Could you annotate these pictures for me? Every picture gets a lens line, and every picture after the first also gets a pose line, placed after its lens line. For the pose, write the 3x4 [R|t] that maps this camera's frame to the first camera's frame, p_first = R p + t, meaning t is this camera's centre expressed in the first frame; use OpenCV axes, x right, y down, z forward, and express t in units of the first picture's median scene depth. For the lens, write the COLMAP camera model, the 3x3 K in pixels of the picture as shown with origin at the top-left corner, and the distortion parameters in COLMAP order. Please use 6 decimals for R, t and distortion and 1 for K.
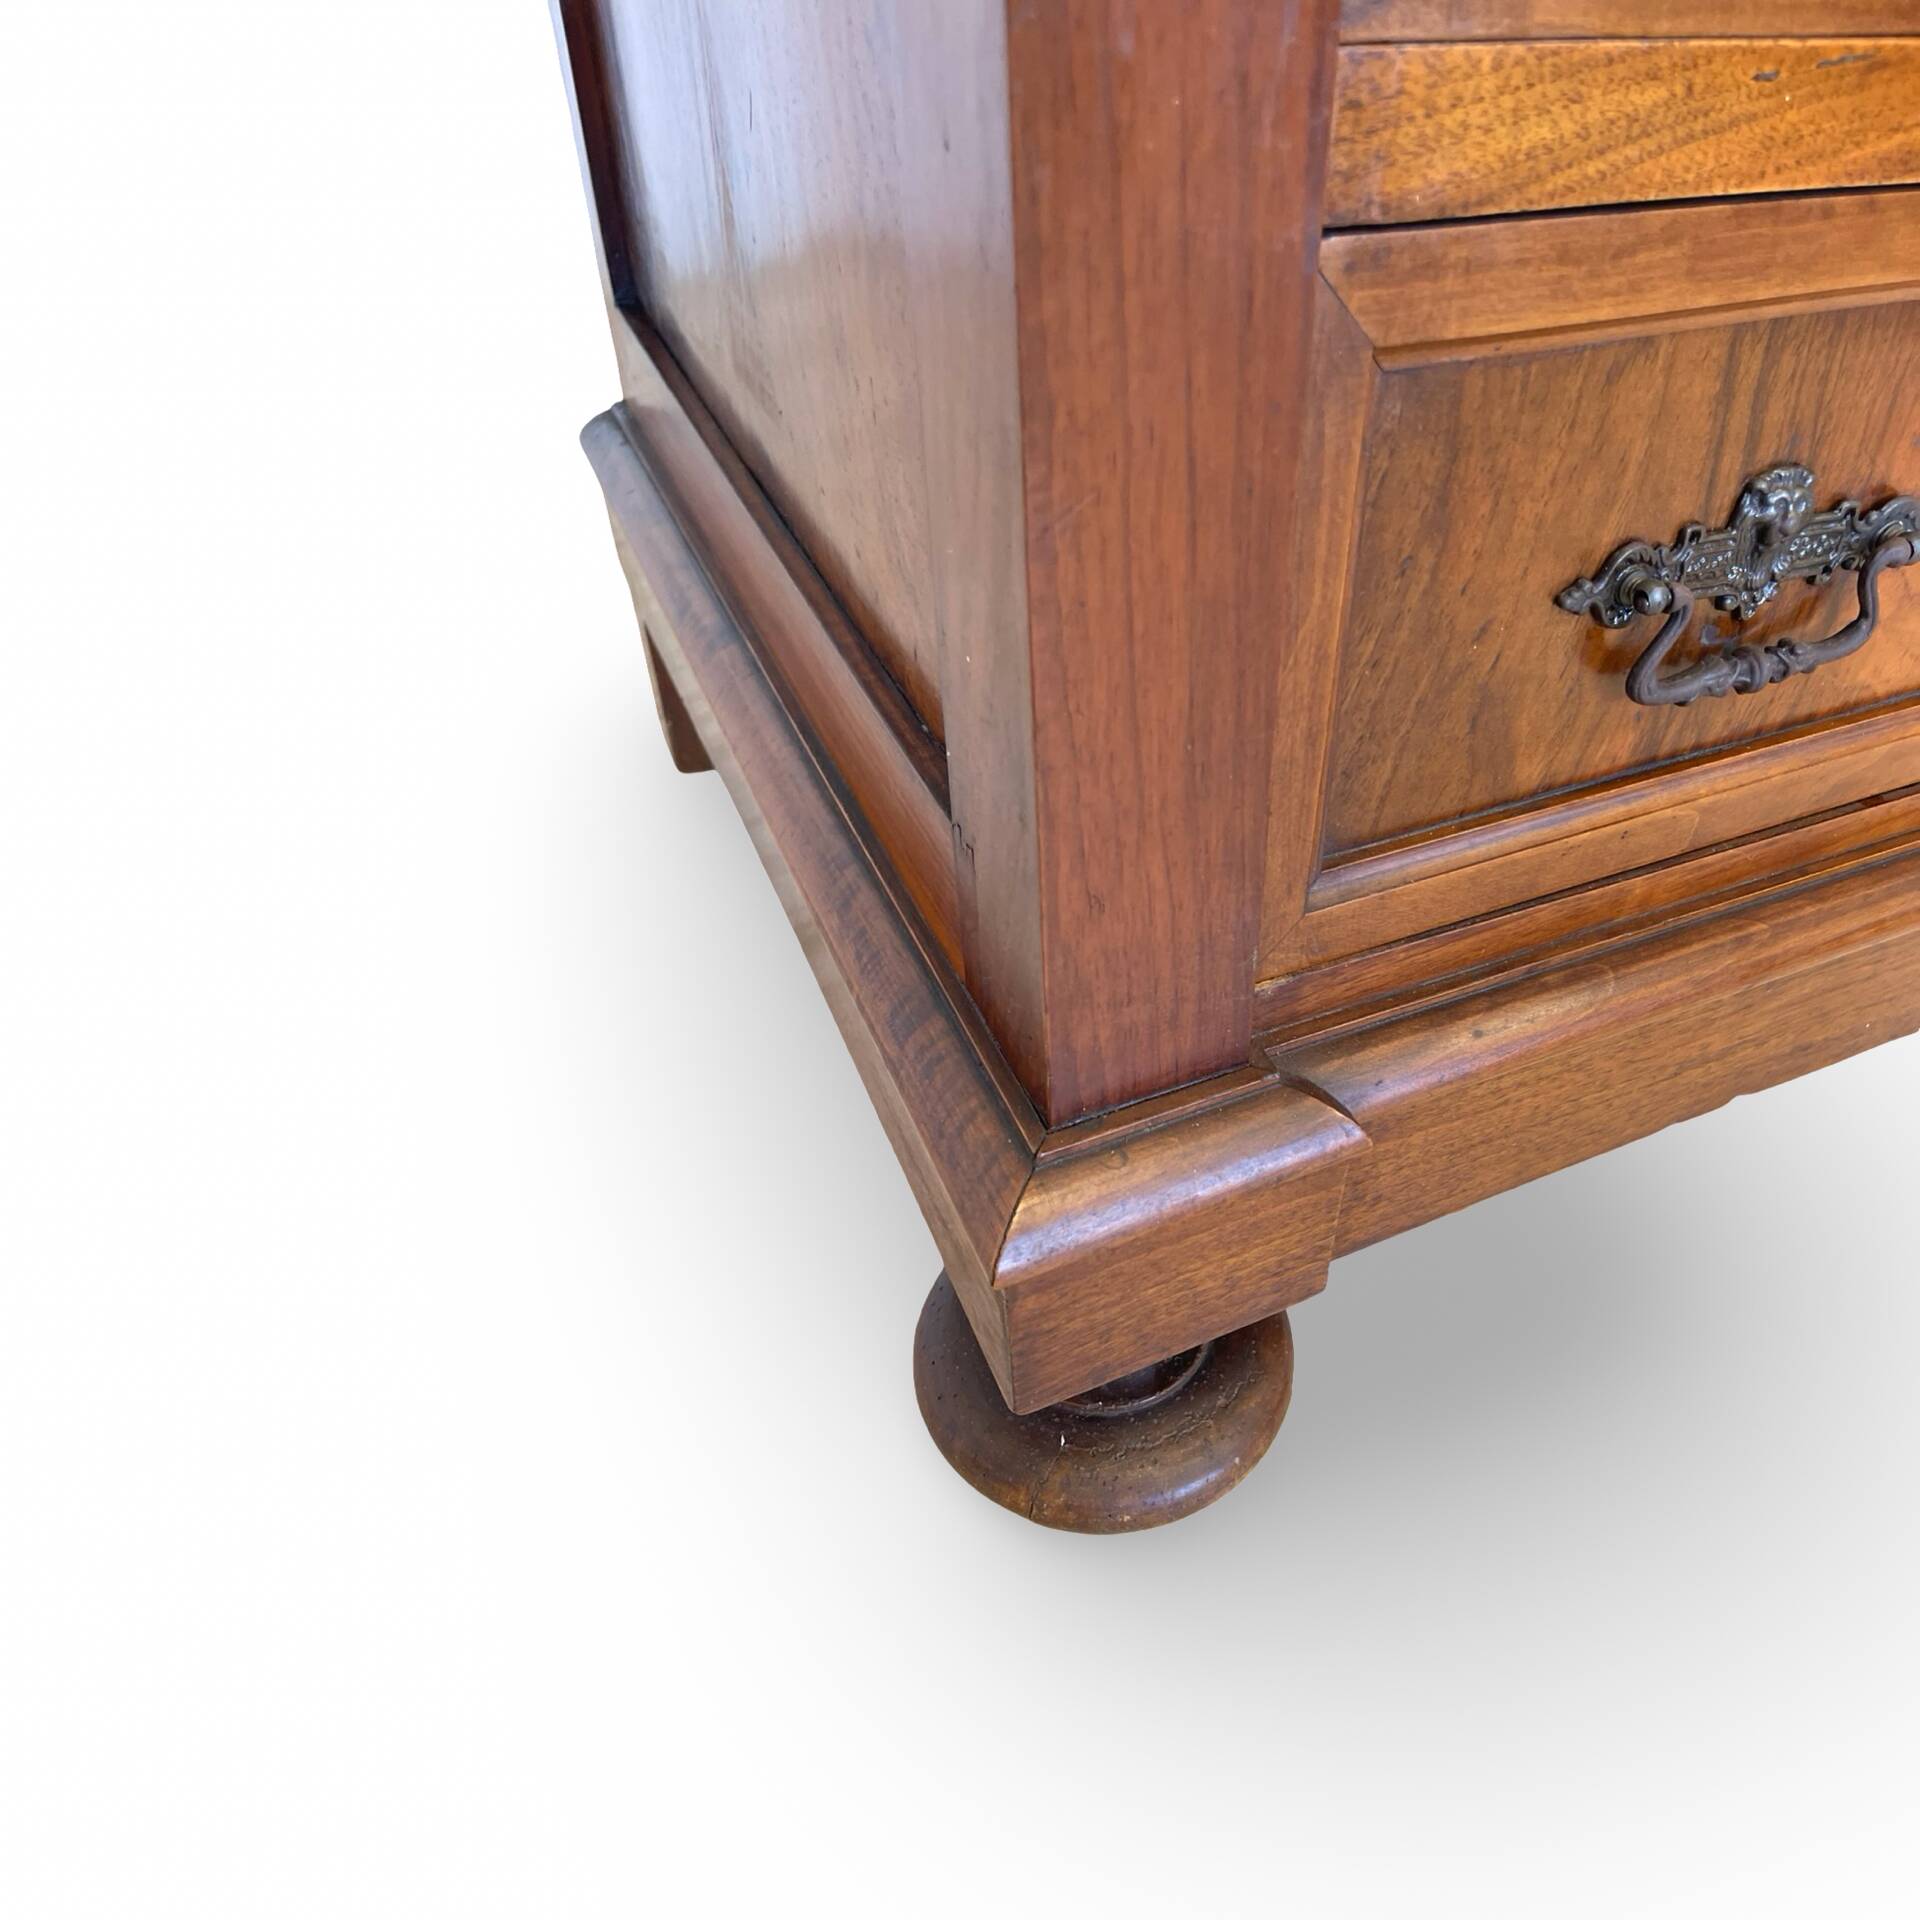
lens RADIAL K [[1440.0, 0, 1172.9], [0, 1440.0, 966.0], [0, 0, 1]] dist [0.002793, -0.002352]
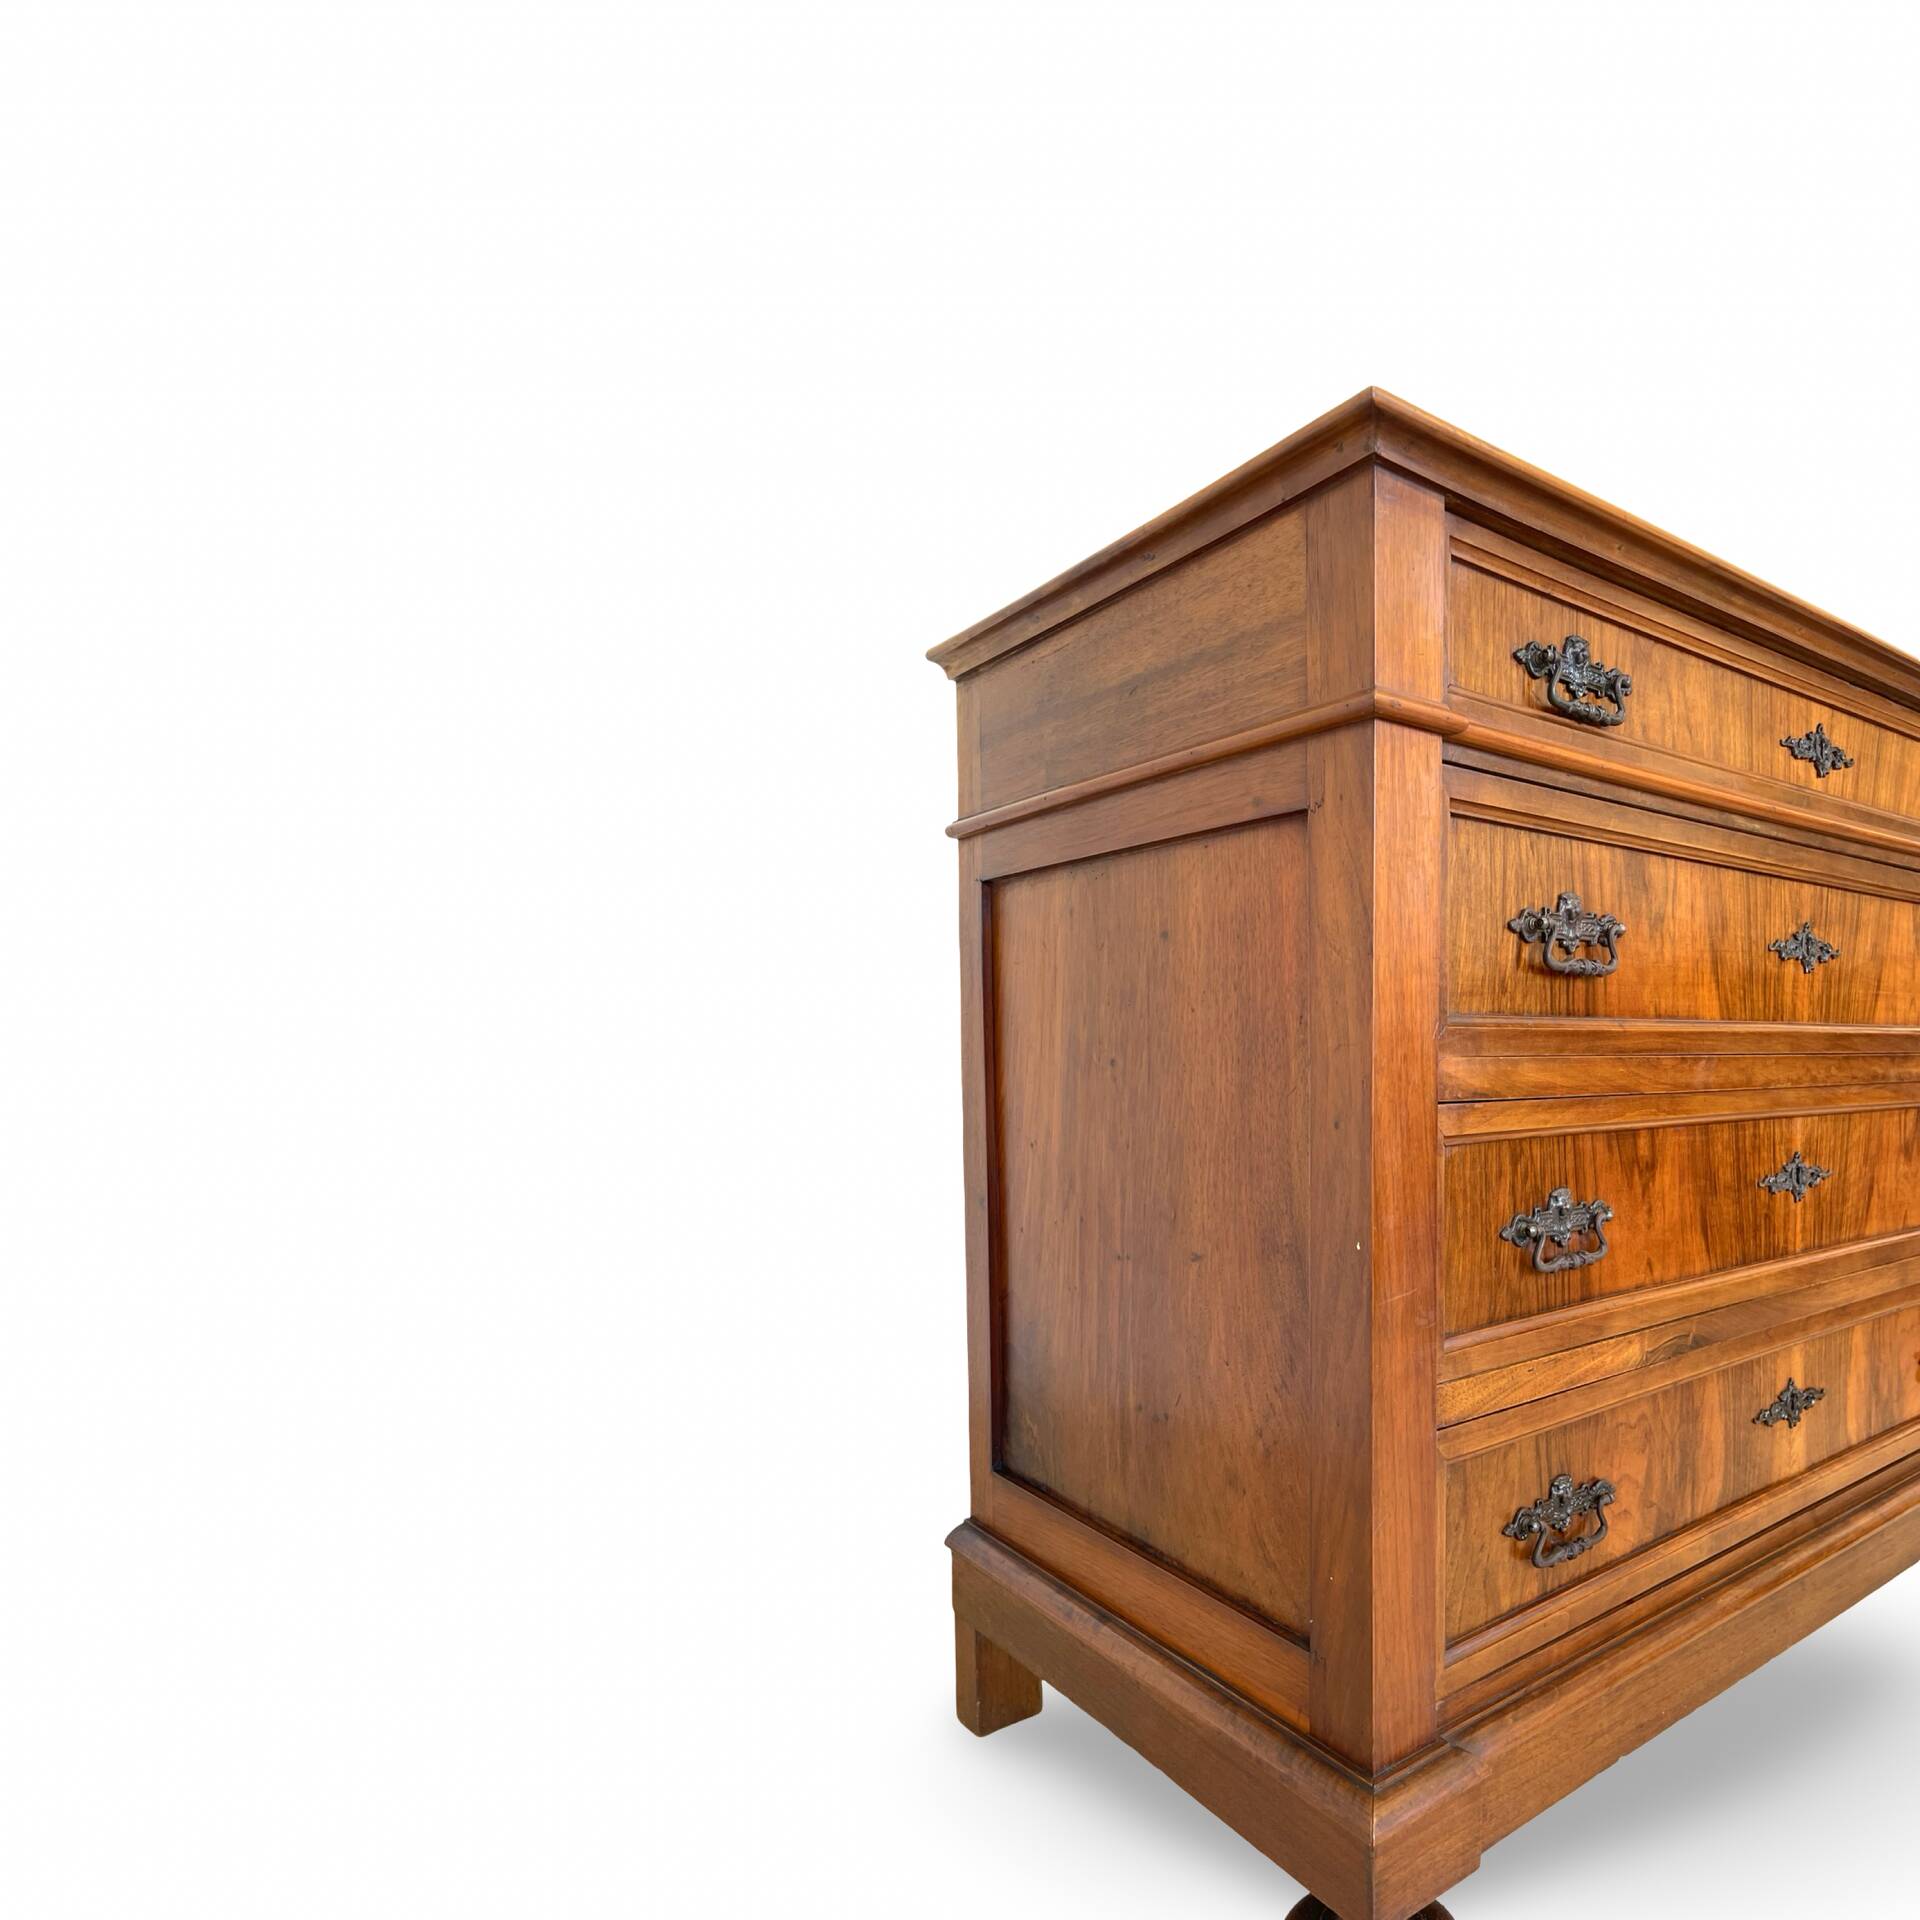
lens RADIAL K [[1203.4, 0, 1334.8], [0, 1203.4, 1116.3], [0, 0, 1]] dist [0.025029, -0.000547]
pose [[0.961631, -0.046300, 0.270412, -0.620119], [0.197451, 0.801116, -0.565001, 0.346476], [-0.190472, 0.596715, 0.779520, -1.204539]]
